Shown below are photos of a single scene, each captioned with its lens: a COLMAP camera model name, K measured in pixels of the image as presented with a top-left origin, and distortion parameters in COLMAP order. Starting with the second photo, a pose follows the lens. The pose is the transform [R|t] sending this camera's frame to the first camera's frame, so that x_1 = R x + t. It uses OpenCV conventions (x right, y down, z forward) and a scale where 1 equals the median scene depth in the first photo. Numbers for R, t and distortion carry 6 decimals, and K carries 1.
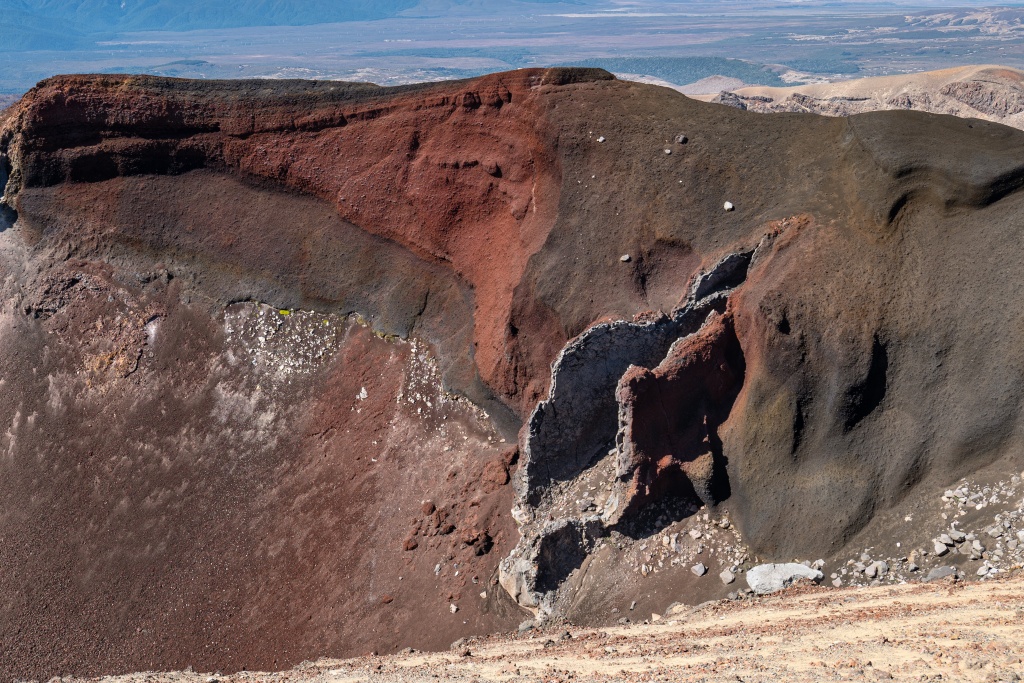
lens RADIAL K [[1158.9, 0, 511.9], [0, 1158.9, 316.1], [0, 0, 1]] dist [0.000440, 0.001108]
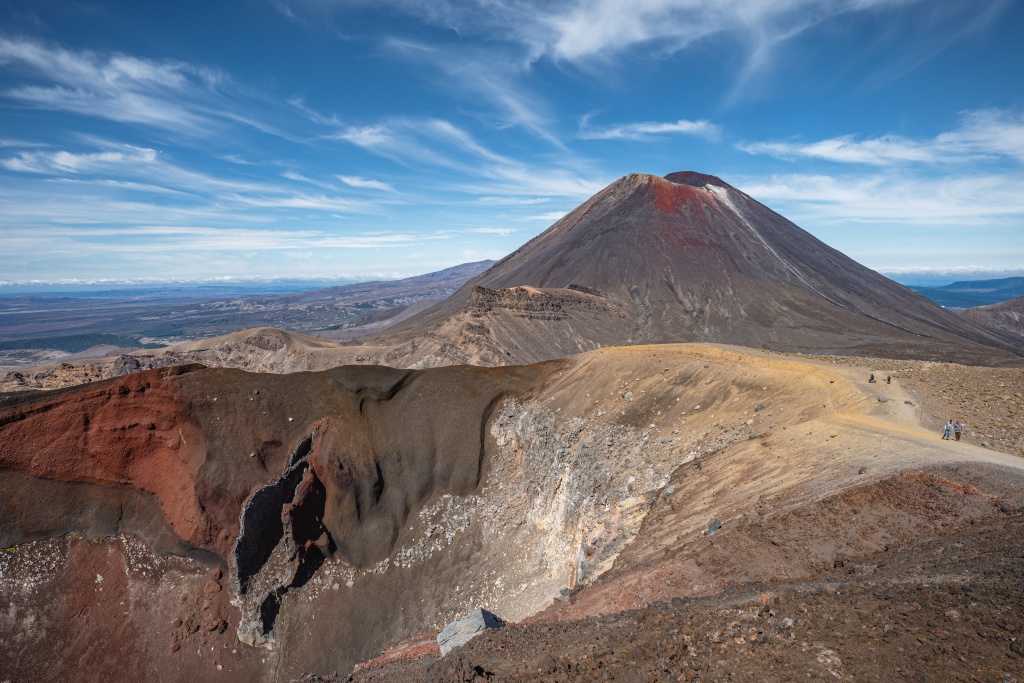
lens RADIAL K [[615.3, 0, 519.7], [0, 615.3, 339.7], [0, 0, 1]] dist [0.002881, 0.002678]
pose [[0.595975, -0.099624, 0.796799, -0.460317], [0.224606, 0.973349, -0.046299, -0.091636], [-0.770951, 0.206559, 0.602468, -0.048069]]
